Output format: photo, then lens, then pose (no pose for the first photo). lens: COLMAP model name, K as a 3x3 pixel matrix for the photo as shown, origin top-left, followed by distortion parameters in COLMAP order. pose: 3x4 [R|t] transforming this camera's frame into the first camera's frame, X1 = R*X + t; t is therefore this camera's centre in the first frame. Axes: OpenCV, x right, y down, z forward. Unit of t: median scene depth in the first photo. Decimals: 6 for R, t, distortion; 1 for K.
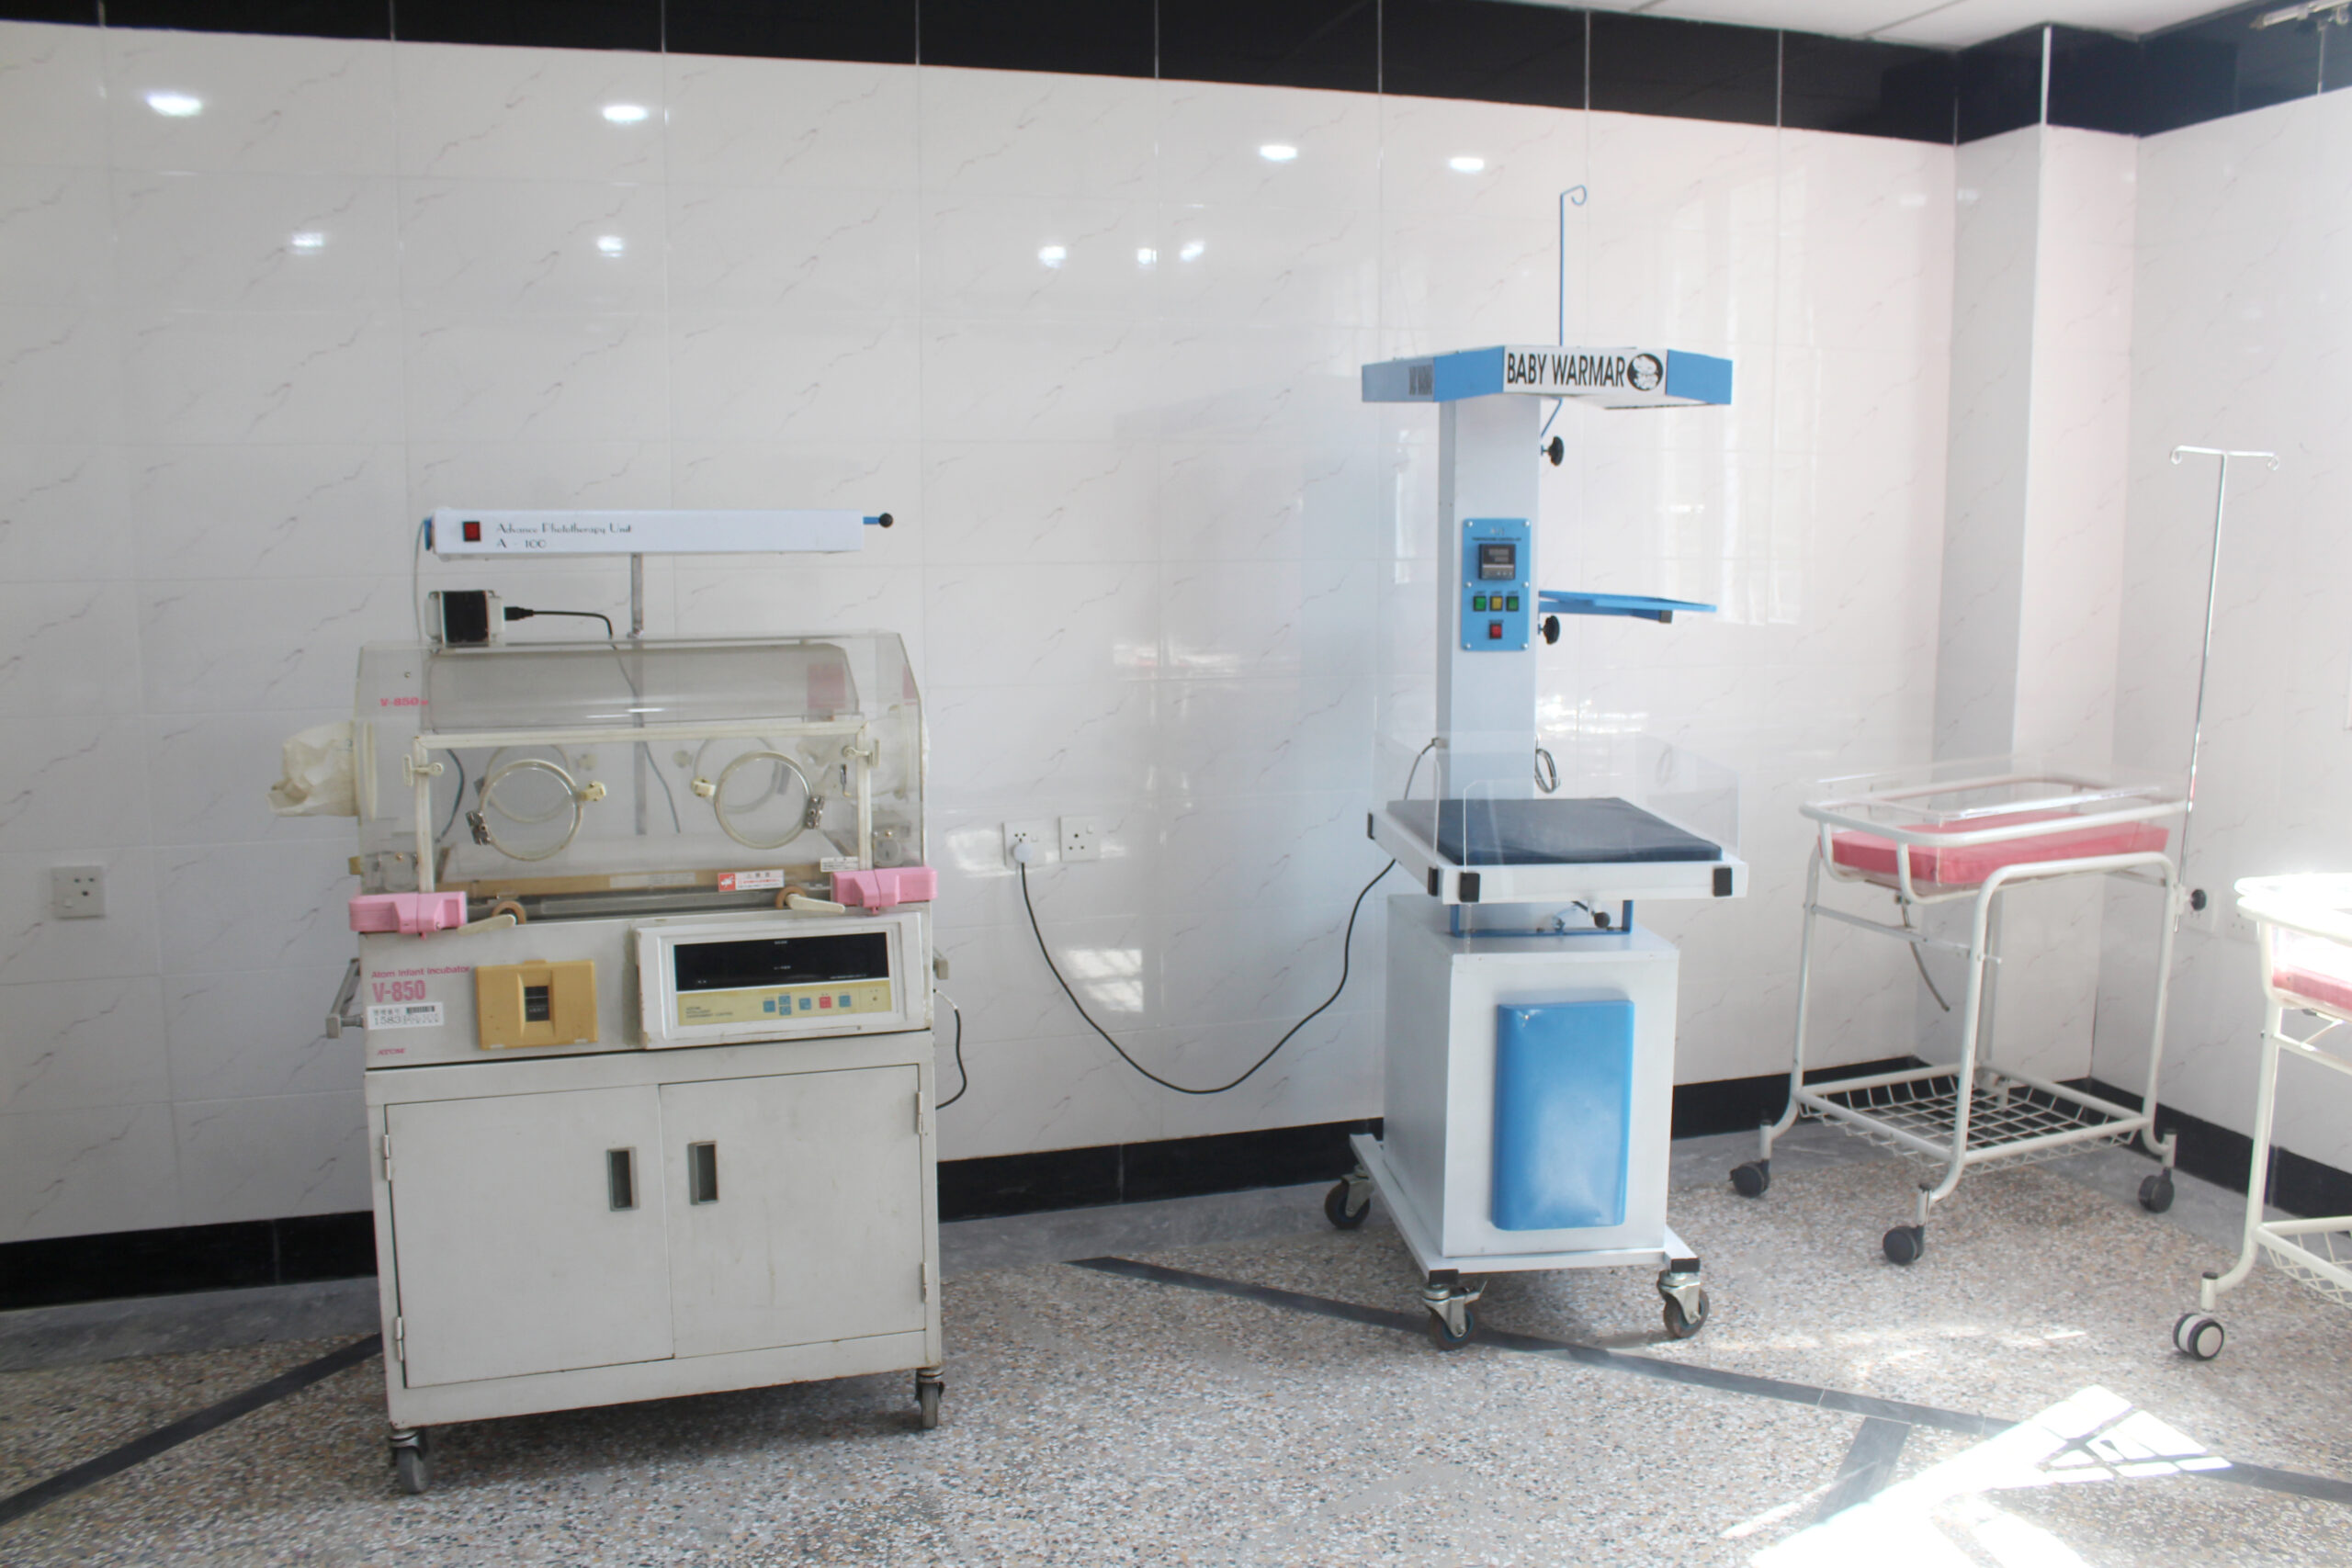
lens RADIAL K [[2002.8, 0, 1176.0], [0, 2002.8, 784.0], [0, 0, 1]] dist [-0.099074, 0.003012]
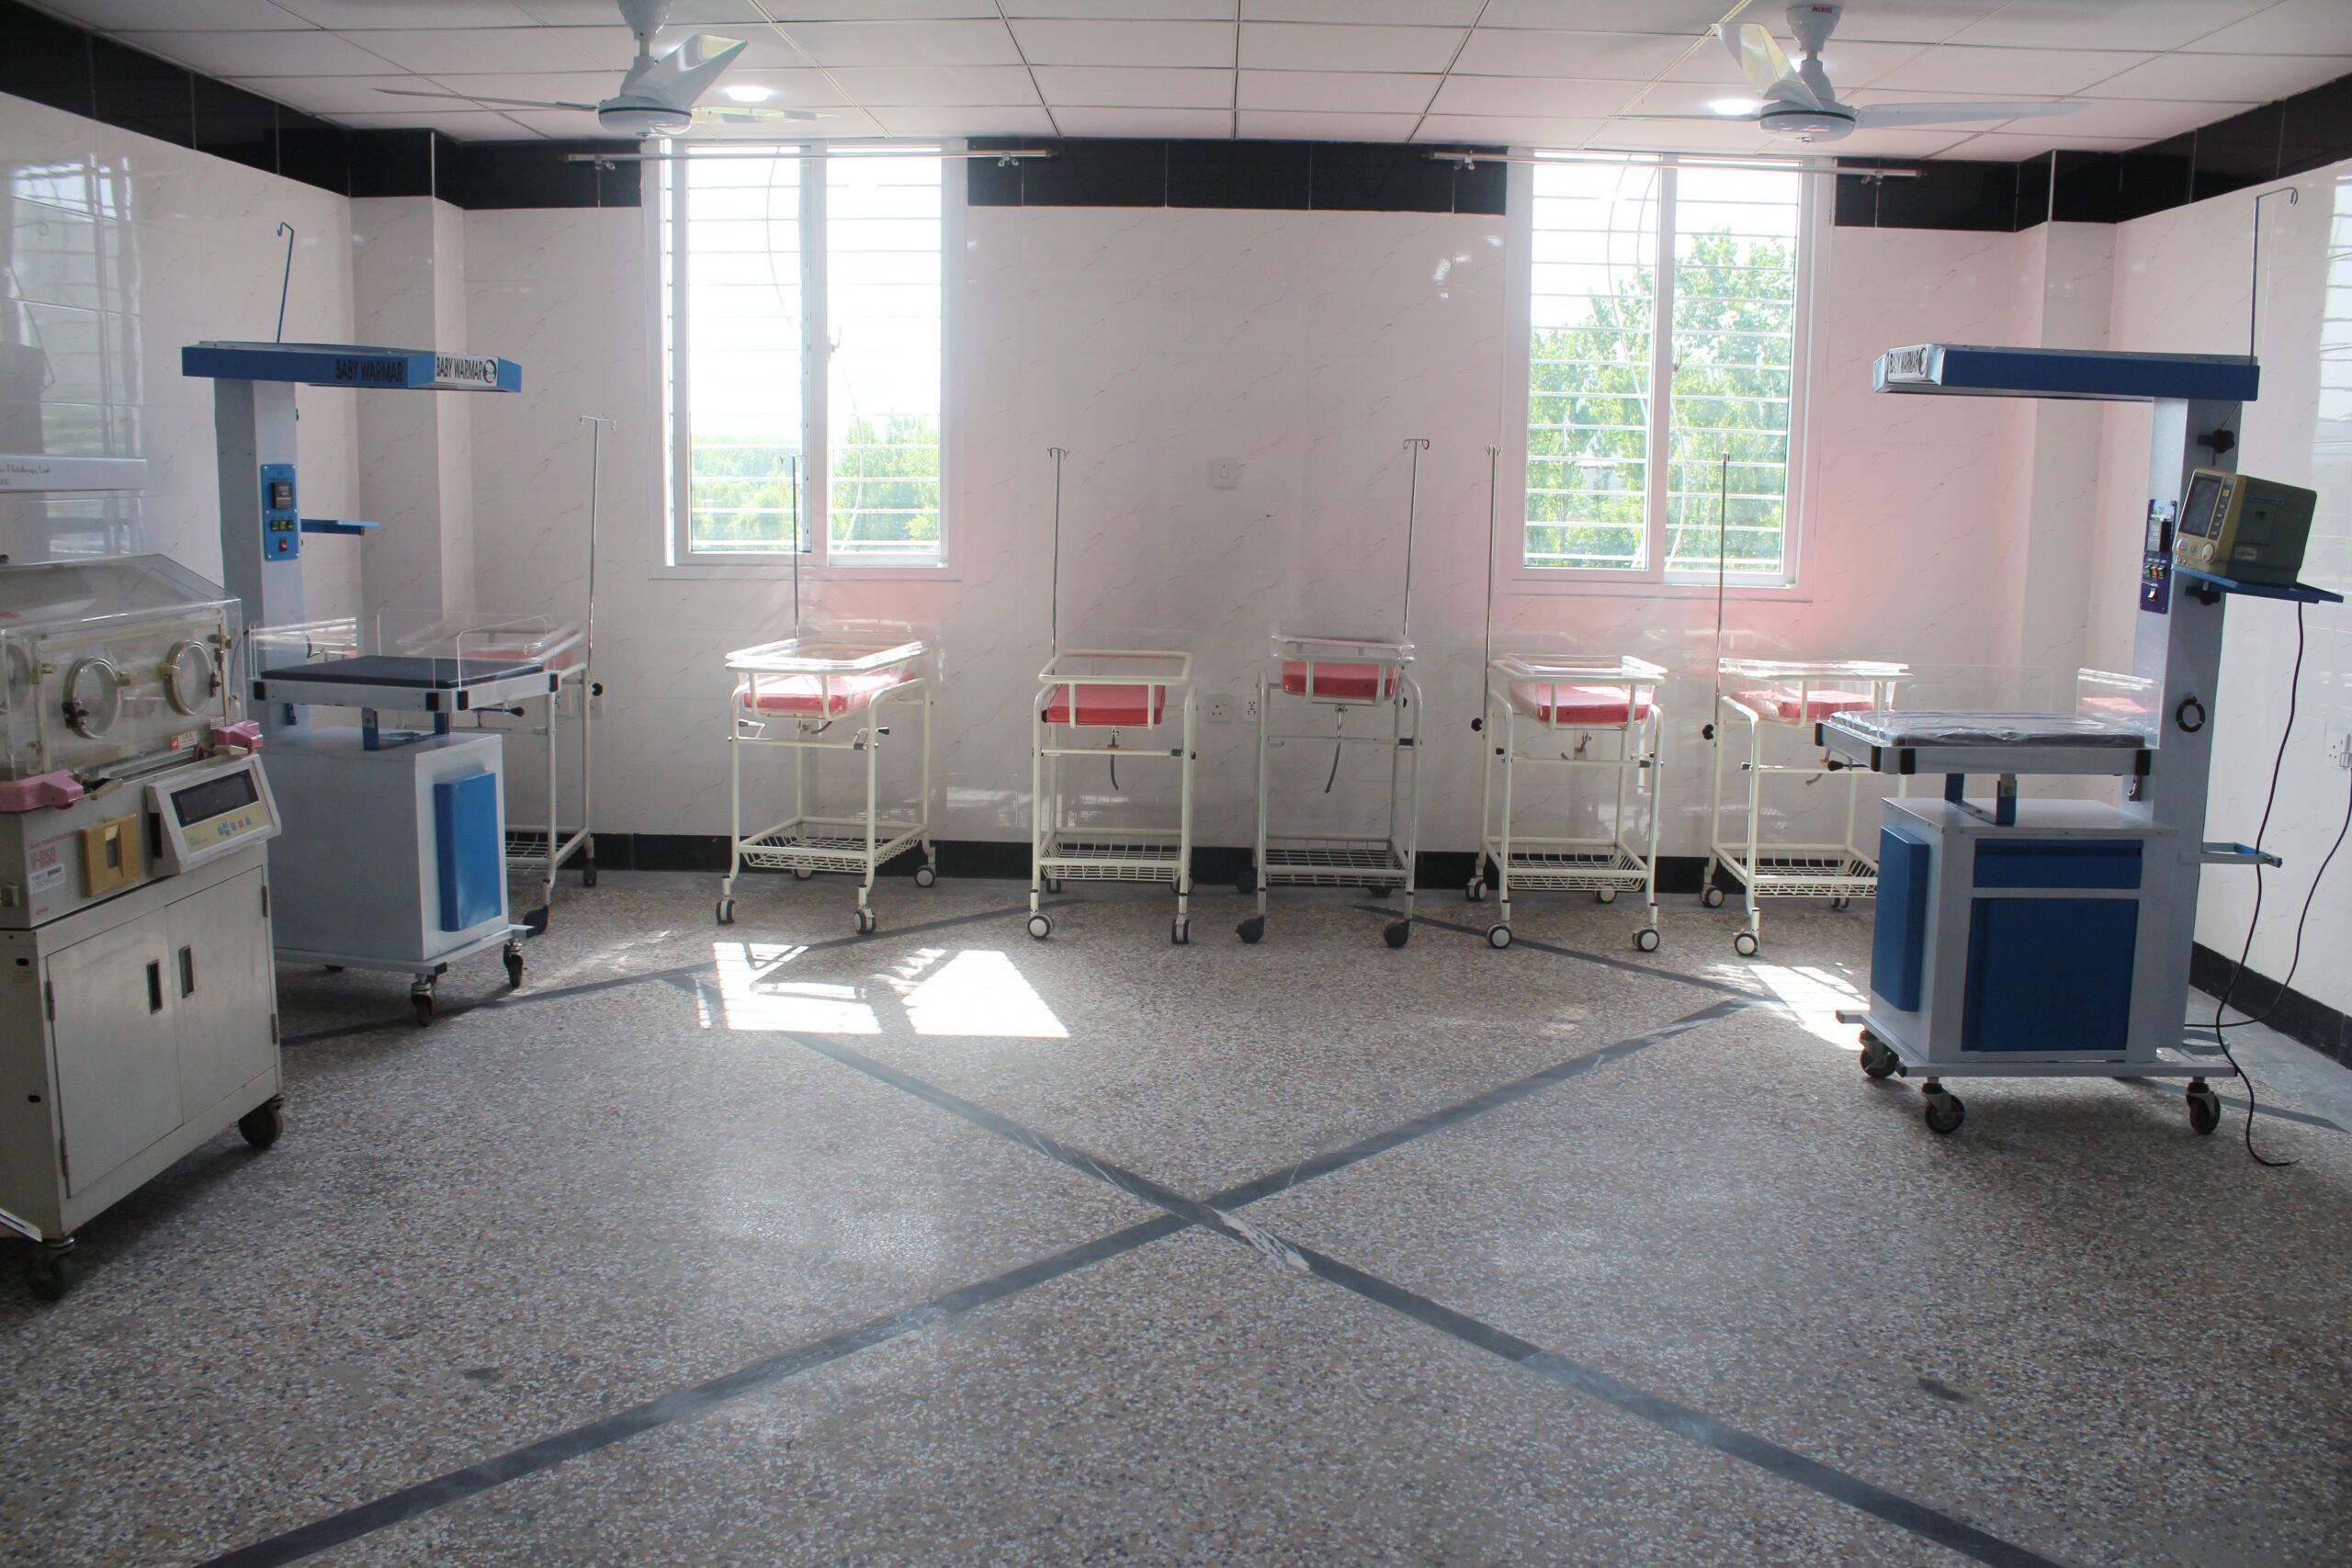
lens RADIAL K [[2002.8, 0, 1176.0], [0, 2002.8, 784.0], [0, 0, 1]] dist [-0.099074, 0.003012]
pose [[0.324824, -0.144392, 0.934687, -1.070798], [0.117540, 0.986778, 0.111591, 0.009124], [-0.938442, 0.073616, 0.337501, -0.034893]]
